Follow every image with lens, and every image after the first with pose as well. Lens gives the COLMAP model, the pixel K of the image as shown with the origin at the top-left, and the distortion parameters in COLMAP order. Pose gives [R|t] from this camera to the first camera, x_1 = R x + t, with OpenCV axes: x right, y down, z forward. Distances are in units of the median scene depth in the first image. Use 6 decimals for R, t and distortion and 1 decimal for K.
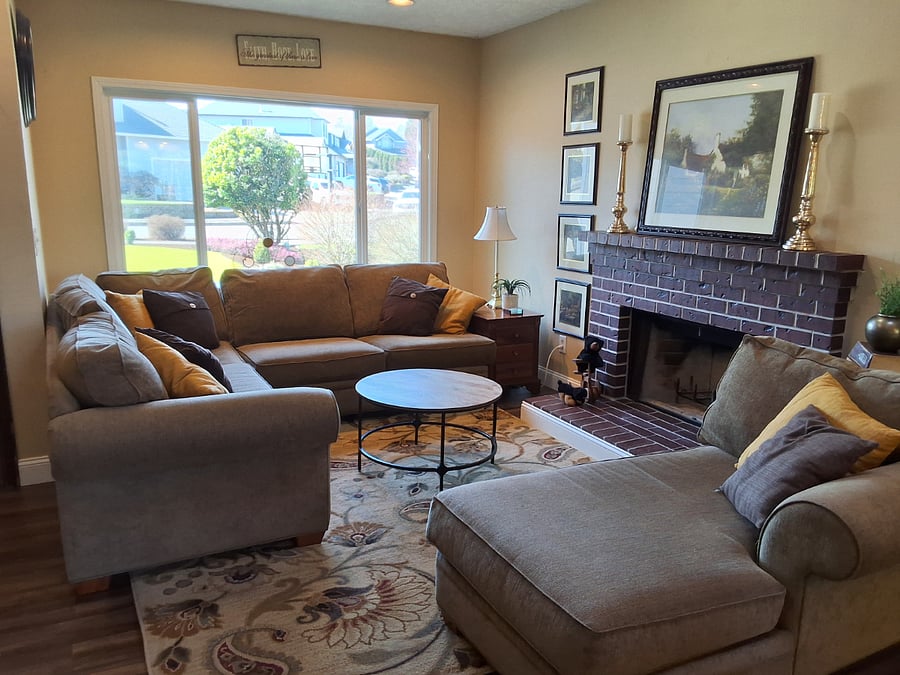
lens RADIAL K [[708.8, 0, 450.0], [0, 708.8, 337.5], [0, 0, 1]] dist [0.118829, -0.001692]
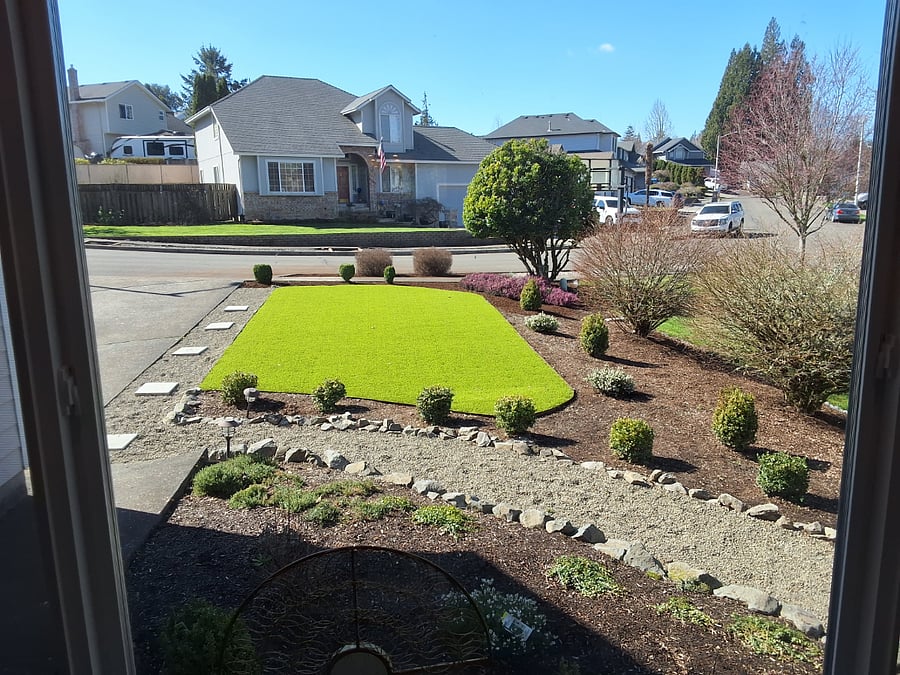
lens RADIAL K [[708.8, 0, 450.0], [0, 708.8, 337.5], [0, 0, 1]] dist [0.118829, -0.001692]
pose [[0.926730, 0.042182, -0.373353, -0.041005], [-0.050581, 0.998639, -0.012724, -0.046132], [0.372308, 0.030677, 0.927602, 0.193447]]
